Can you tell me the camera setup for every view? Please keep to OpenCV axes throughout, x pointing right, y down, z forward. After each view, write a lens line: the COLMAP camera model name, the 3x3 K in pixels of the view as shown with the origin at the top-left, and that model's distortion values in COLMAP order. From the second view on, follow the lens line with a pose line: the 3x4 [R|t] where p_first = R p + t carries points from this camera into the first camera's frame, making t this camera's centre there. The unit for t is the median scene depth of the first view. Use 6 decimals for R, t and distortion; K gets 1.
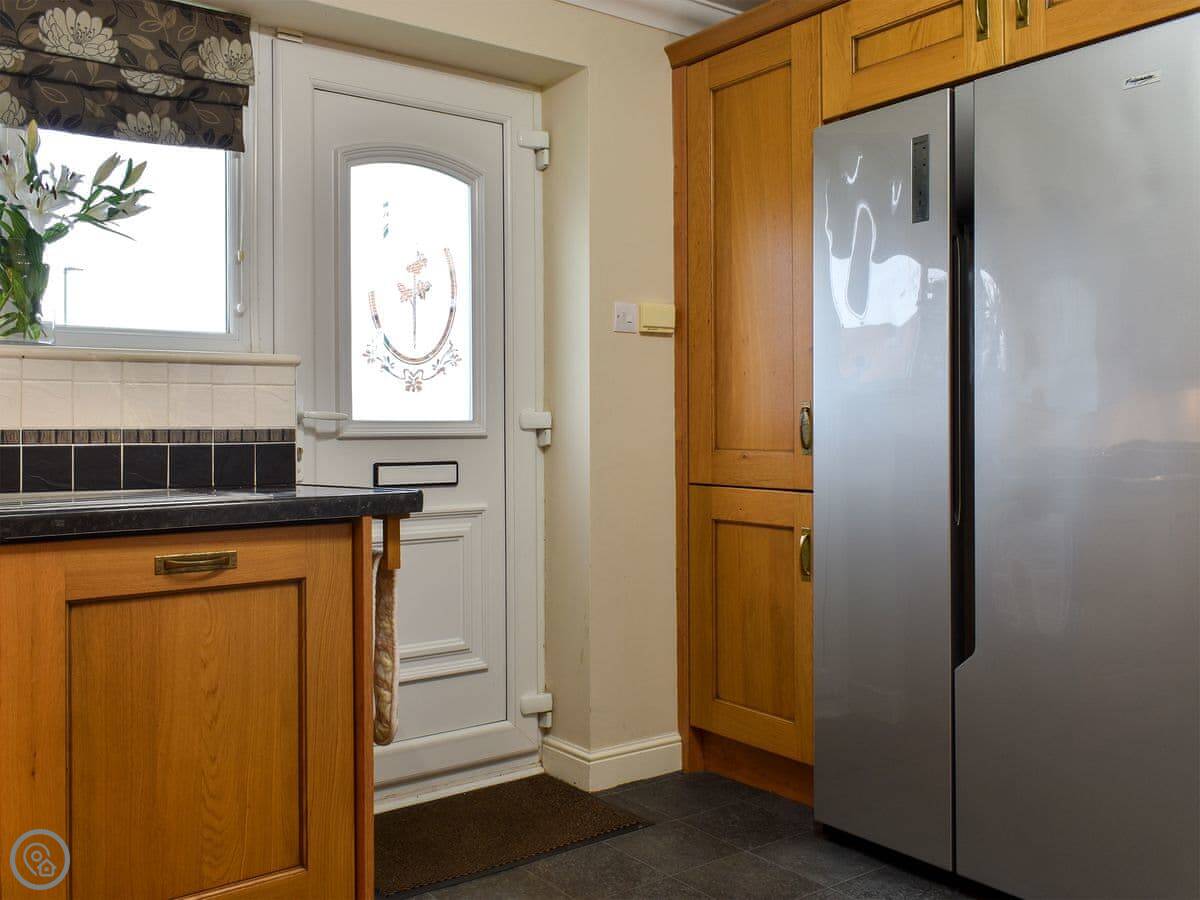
lens RADIAL K [[1053.2, 0, 603.2], [0, 1053.2, 423.9], [0, 0, 1]] dist [0.010733, -0.086910]
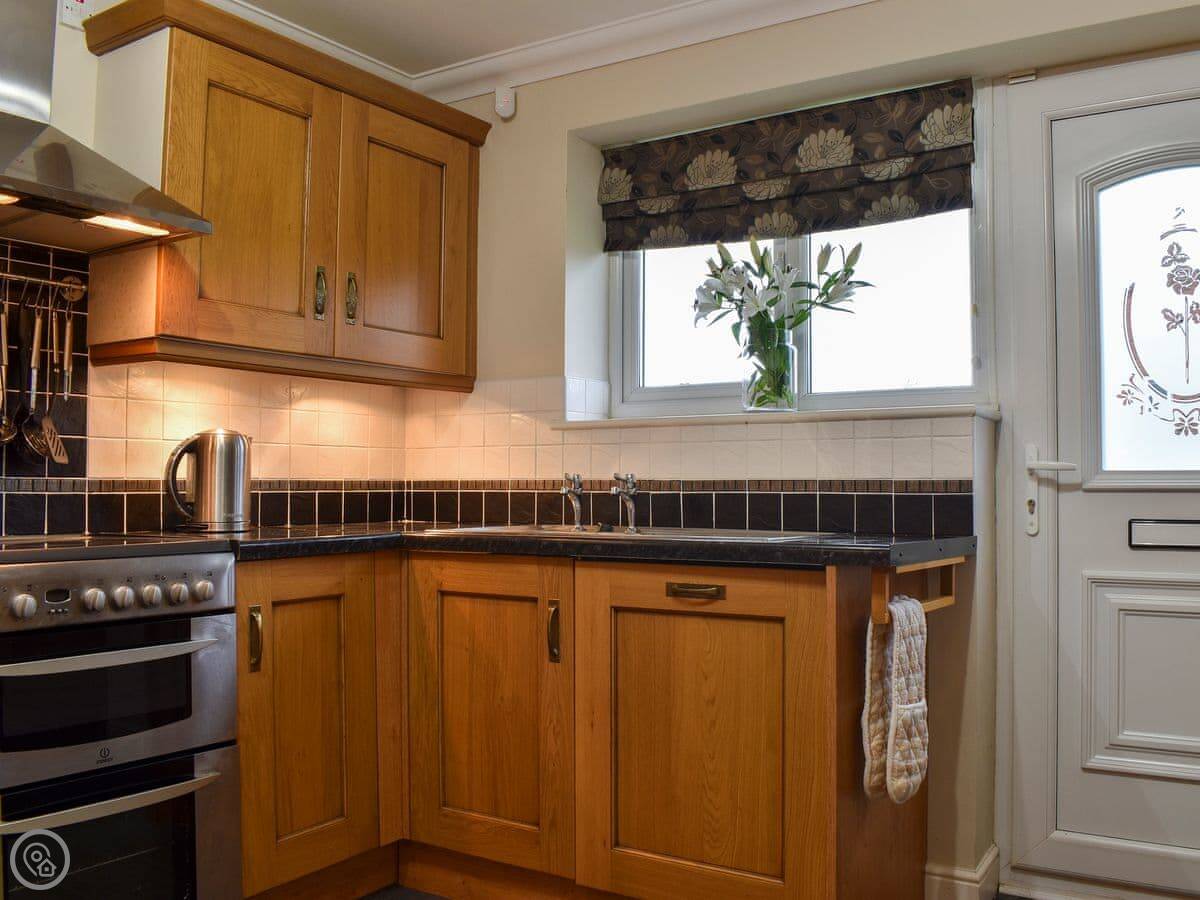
lens RADIAL K [[1057.7, 0, 600.0], [0, 1057.7, 450.0], [0, 0, 1]] dist [-0.112006, 0.015273]
pose [[0.333863, -0.024408, -0.942305, 0.518572], [0.001471, 0.999677, -0.025372, 0.001056], [0.942620, 0.007084, 0.333791, 0.354604]]
